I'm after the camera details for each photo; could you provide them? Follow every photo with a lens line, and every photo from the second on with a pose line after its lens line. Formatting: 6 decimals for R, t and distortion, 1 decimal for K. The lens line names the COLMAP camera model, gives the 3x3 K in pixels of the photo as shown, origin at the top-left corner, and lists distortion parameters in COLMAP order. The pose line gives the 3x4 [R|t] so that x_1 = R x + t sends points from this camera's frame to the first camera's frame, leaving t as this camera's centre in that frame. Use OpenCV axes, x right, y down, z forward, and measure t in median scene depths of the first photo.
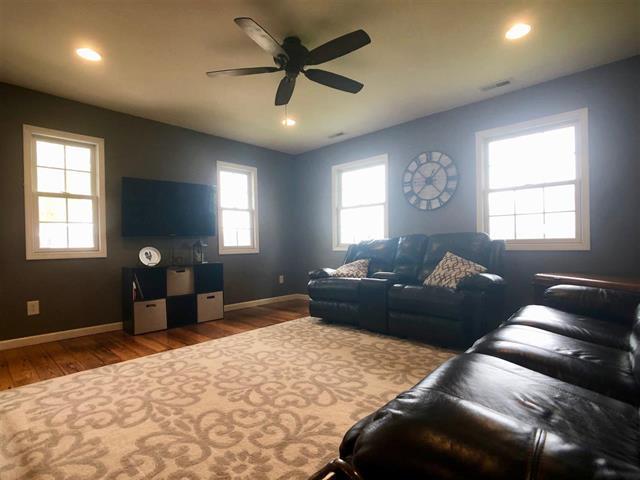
lens RADIAL K [[338.3, 0, 316.5], [0, 338.3, 242.0], [0, 0, 1]] dist [-0.020986, 0.011028]
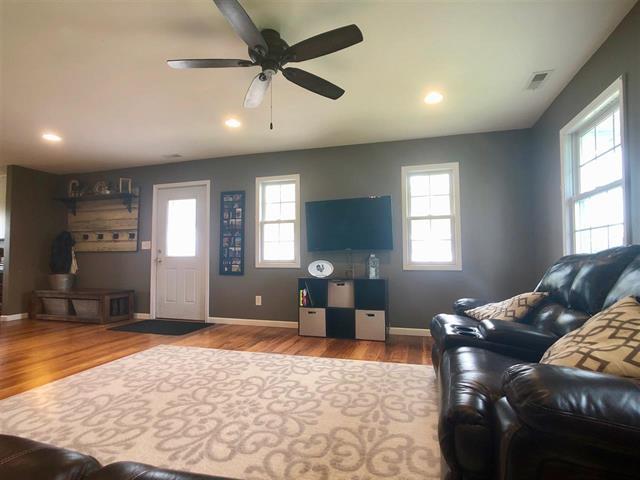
lens RADIAL K [[338.3, 0, 315.3], [0, 338.3, 242.5], [0, 0, 1]] dist [-0.020986, 0.011028]
pose [[0.450728, -0.021774, -0.892396, 0.509379], [0.001567, 0.999720, -0.023601, -0.019191], [0.892660, 0.009240, 0.450636, 0.479747]]
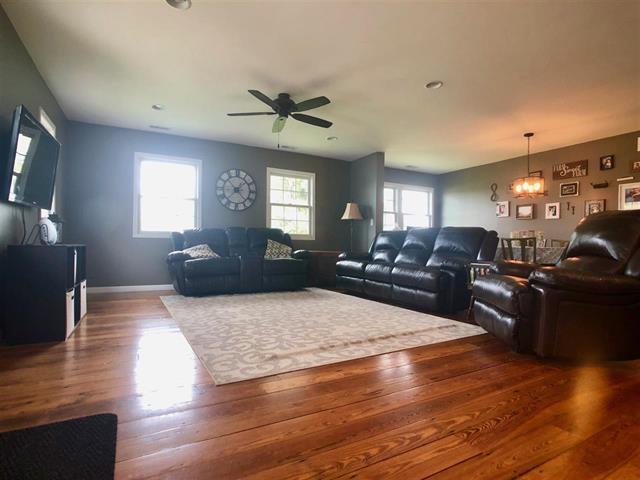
lens RADIAL K [[338.3, 0, 319.0], [0, 338.3, 244.9], [0, 0, 1]] dist [-0.020986, 0.011028]
pose [[0.307651, 0.018728, 0.951315, -0.994281], [-0.025710, 0.999605, -0.011364, 0.063014], [-0.951152, -0.020963, 0.308011, 0.245938]]
